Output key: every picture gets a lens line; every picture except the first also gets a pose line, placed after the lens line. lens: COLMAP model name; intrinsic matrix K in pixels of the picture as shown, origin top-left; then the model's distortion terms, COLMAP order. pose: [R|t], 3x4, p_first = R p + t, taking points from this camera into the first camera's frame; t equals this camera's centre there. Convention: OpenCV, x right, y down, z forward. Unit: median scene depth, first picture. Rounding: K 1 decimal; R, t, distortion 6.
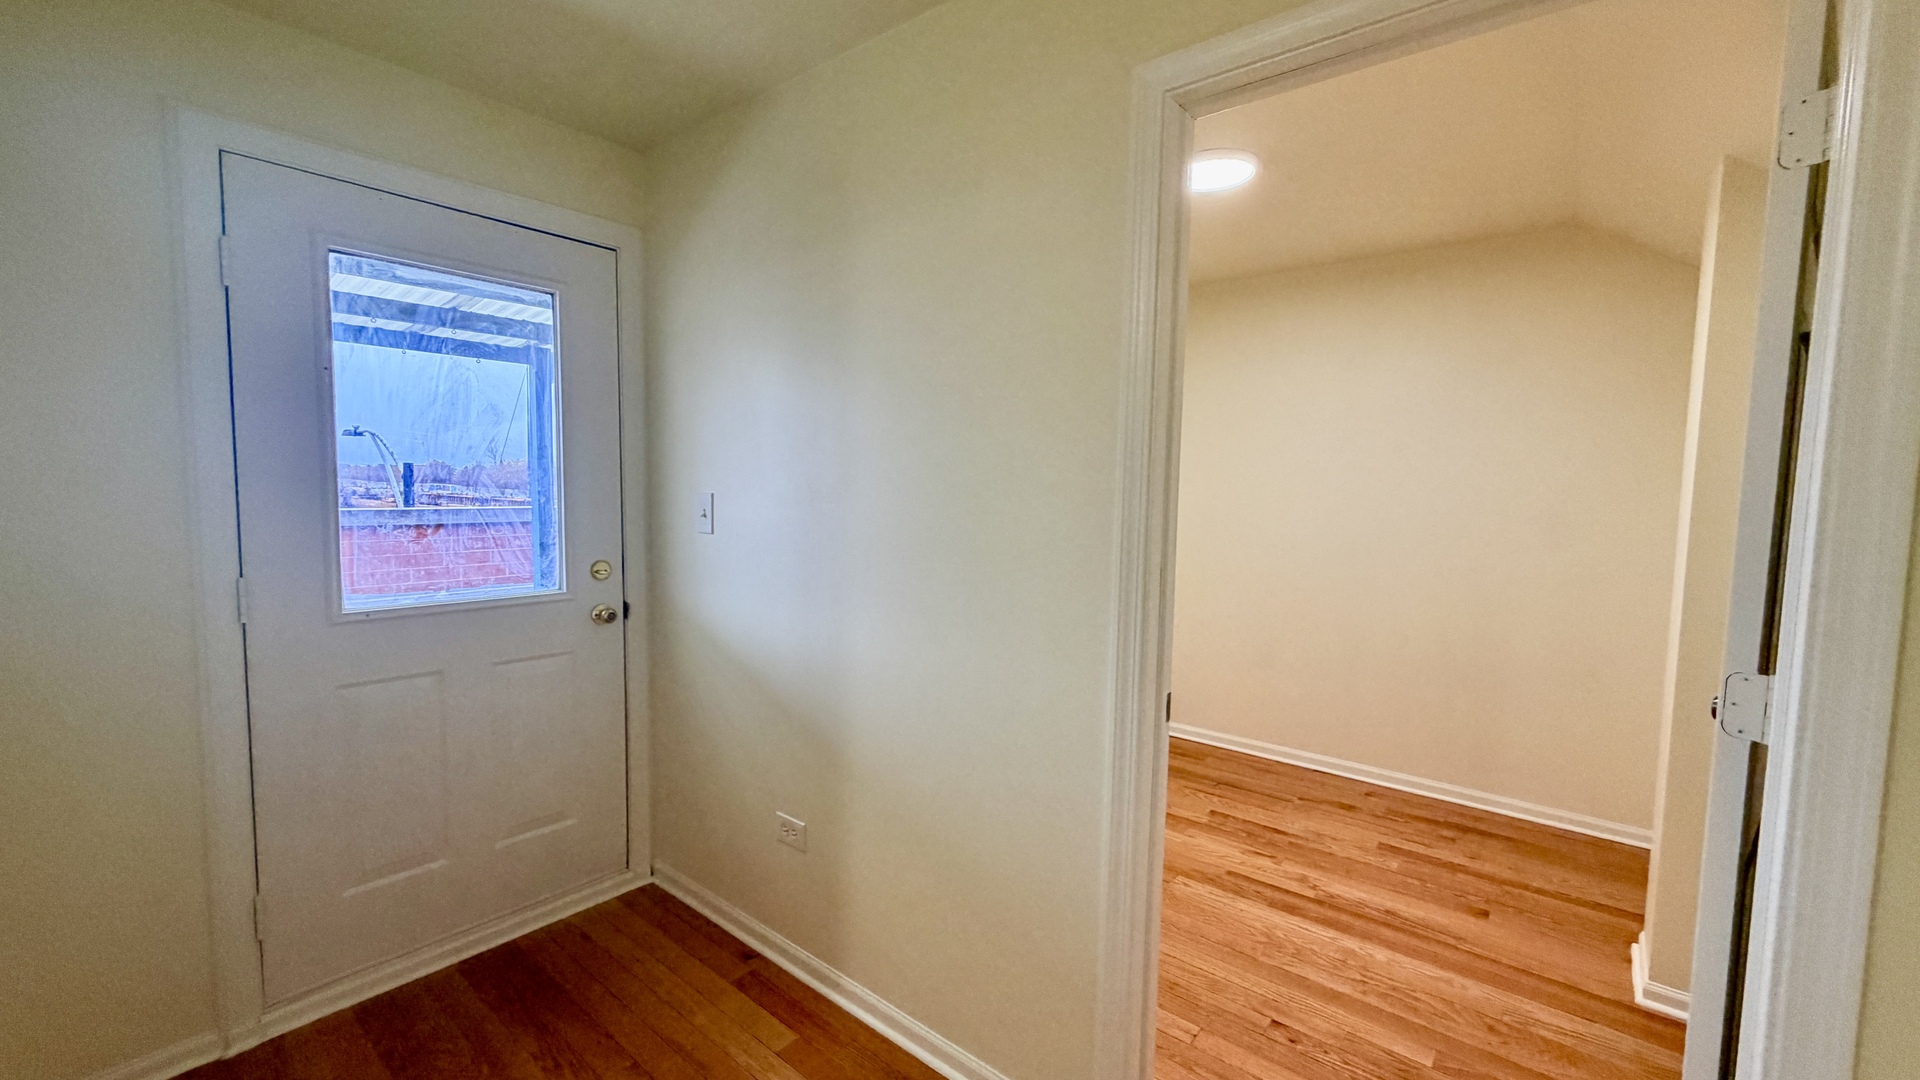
lens RADIAL K [[765.2, 0, 953.9], [0, 765.2, 538.9], [0, 0, 1]] dist [-0.000784, -0.000123]
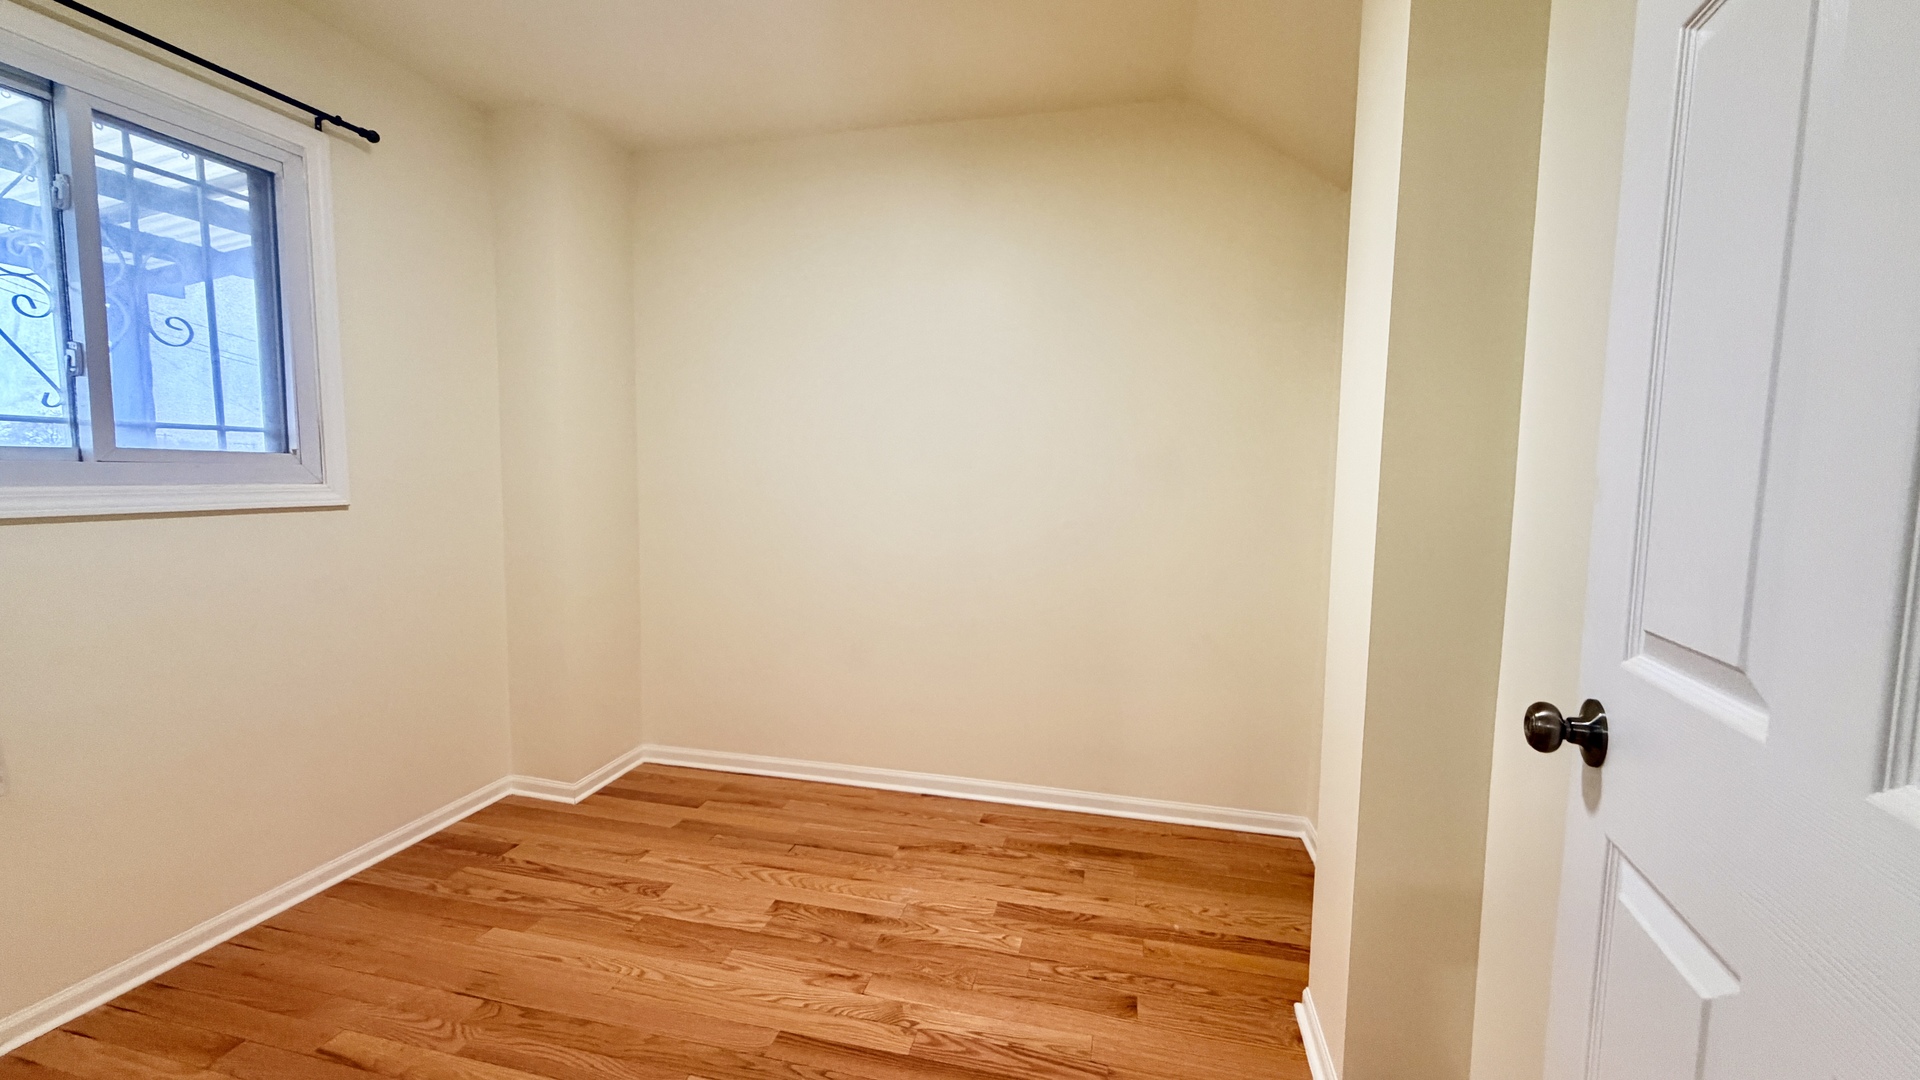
lens RADIAL K [[765.2, 0, 953.9], [0, 765.2, 538.9], [0, 0, 1]] dist [-0.000784, -0.000123]
pose [[0.896595, -0.040058, 0.441036, 0.207456], [0.030233, 0.999114, 0.029286, 0.029322], [-0.441818, -0.012924, 0.897012, 0.363925]]
